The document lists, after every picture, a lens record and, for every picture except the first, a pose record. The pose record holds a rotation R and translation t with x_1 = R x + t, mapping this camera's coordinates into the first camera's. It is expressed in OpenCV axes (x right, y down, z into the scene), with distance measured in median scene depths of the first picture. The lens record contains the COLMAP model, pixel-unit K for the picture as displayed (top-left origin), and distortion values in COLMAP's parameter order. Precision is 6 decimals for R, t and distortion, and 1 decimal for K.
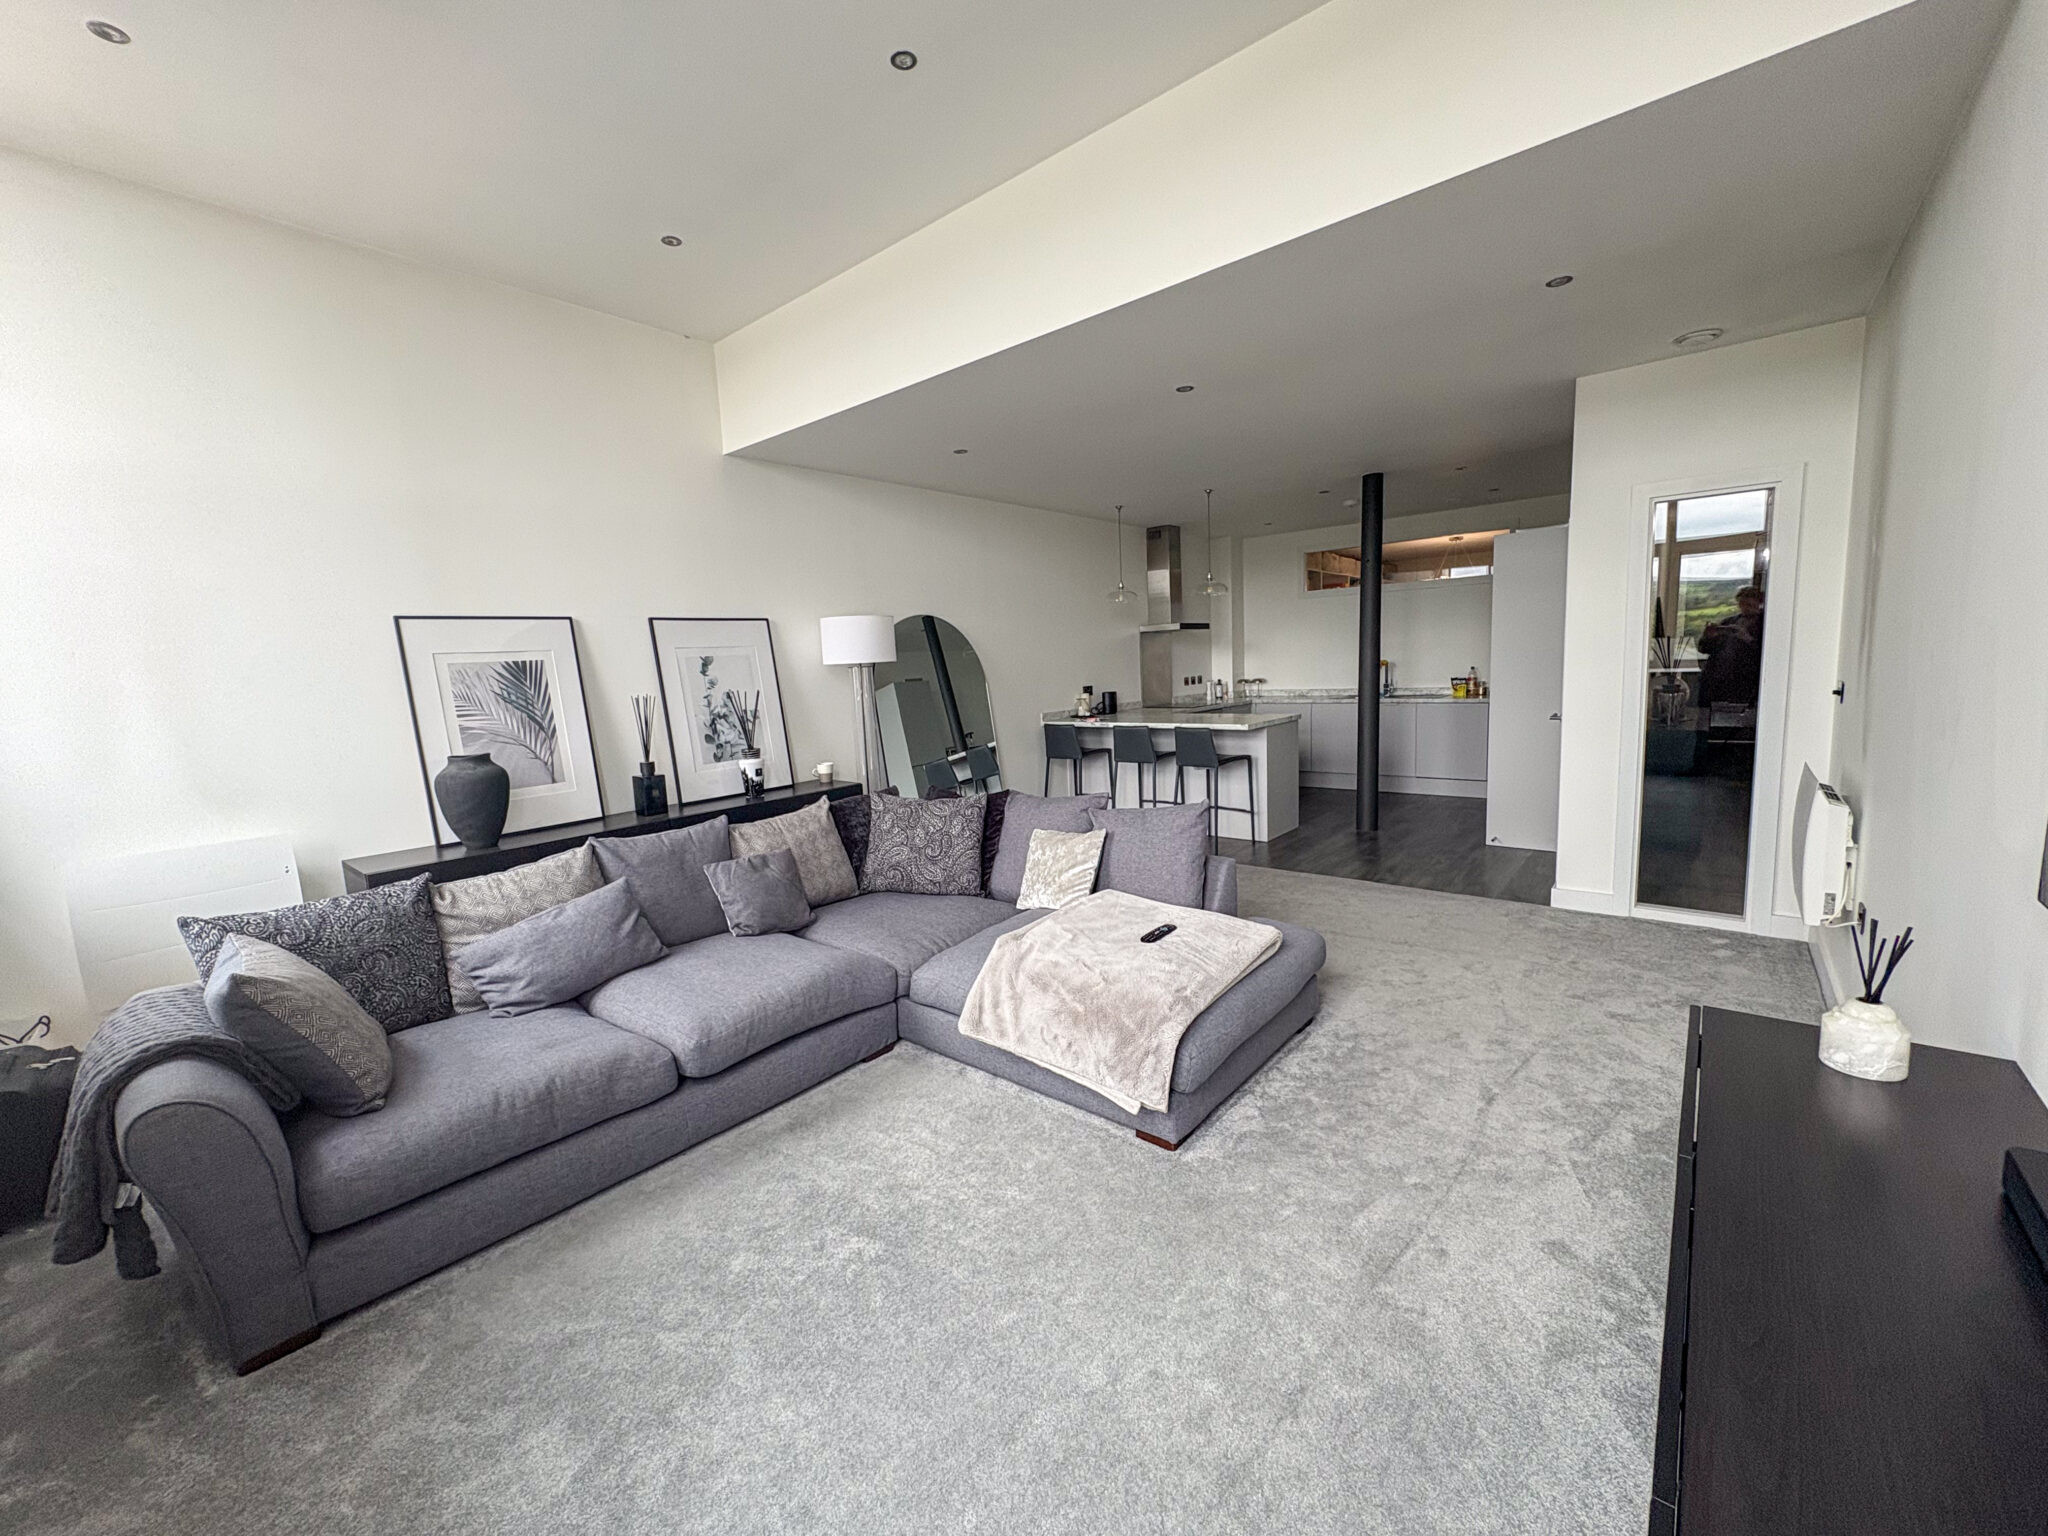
lens RADIAL K [[812.8, 0, 1024.2], [0, 812.8, 774.6], [0, 0, 1]] dist [0.000506, -0.000546]
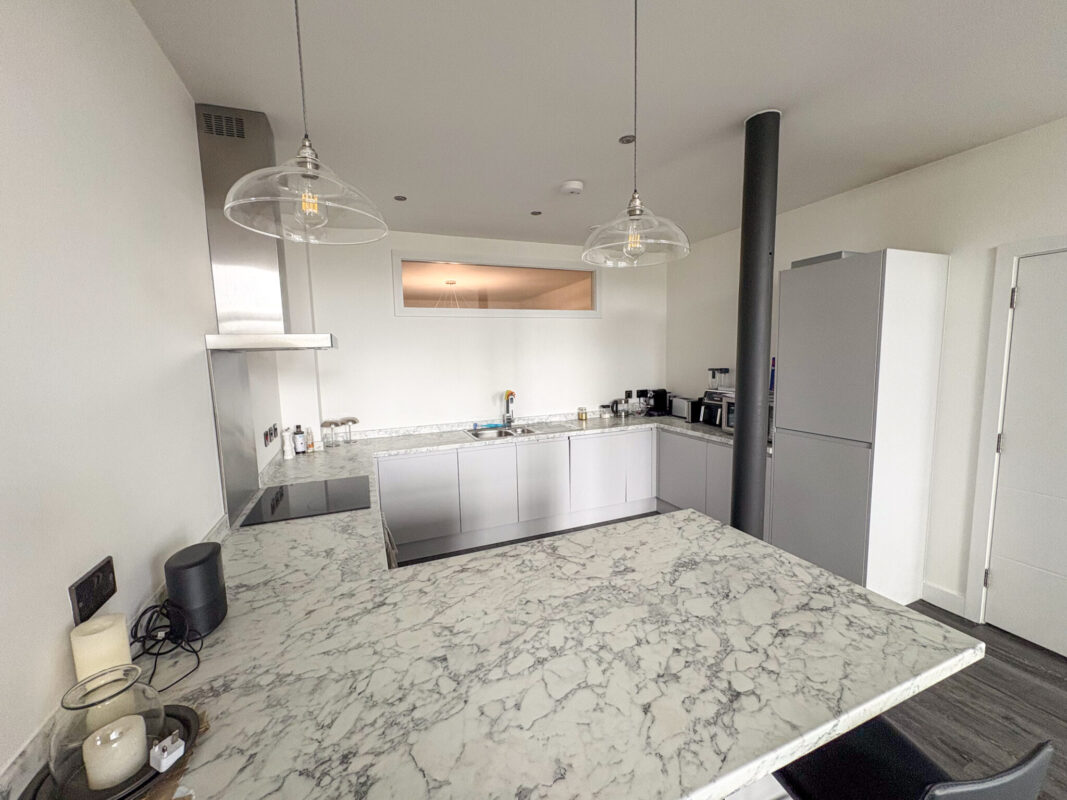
lens RADIAL K [[423.4, 0, 533.8], [0, 423.4, 399.1], [0, 0, 1]] dist [0.000506, -0.000546]
pose [[0.462294, -0.062348, 0.884532, 0.089003], [0.125146, 0.992128, 0.004526, -0.393616], [-0.877851, 0.108603, 0.466458, 2.279355]]
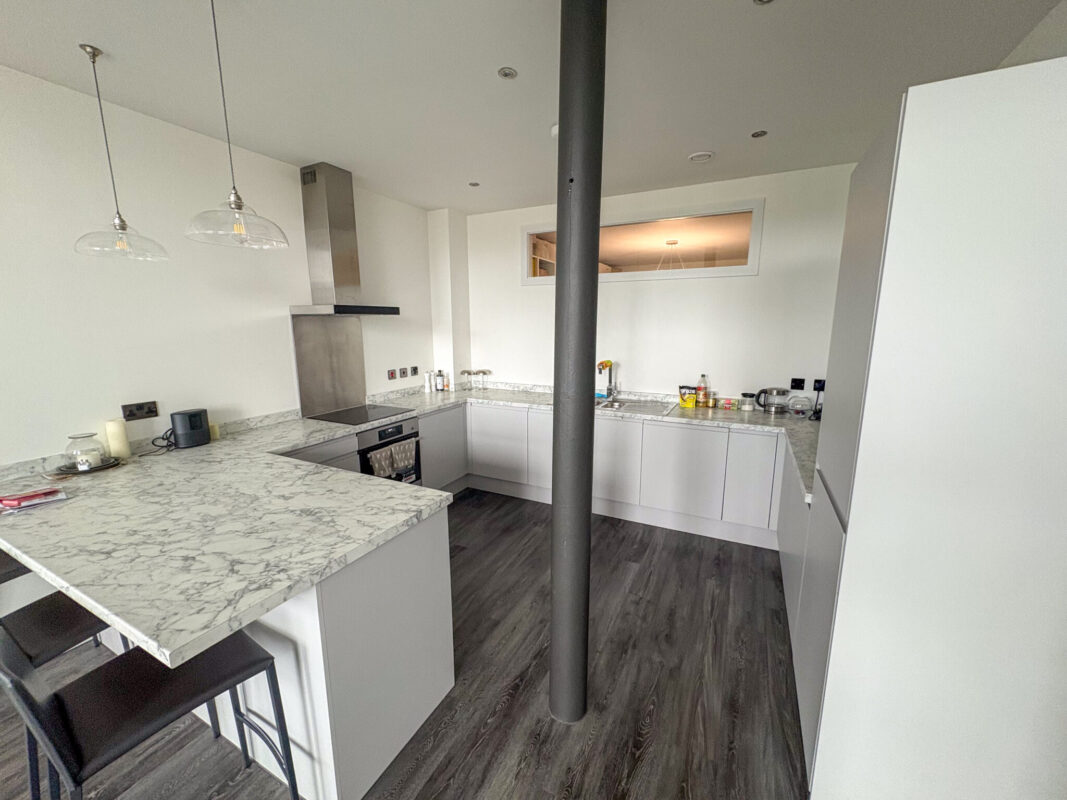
lens RADIAL K [[423.4, 0, 534.0], [0, 423.4, 398.2], [0, 0, 1]] dist [0.000506, -0.000546]
pose [[0.971024, 0.002388, 0.238969, 0.779335], [-0.010411, 0.999423, 0.032317, -0.346649], [-0.238754, -0.033868, 0.970489, 1.747013]]
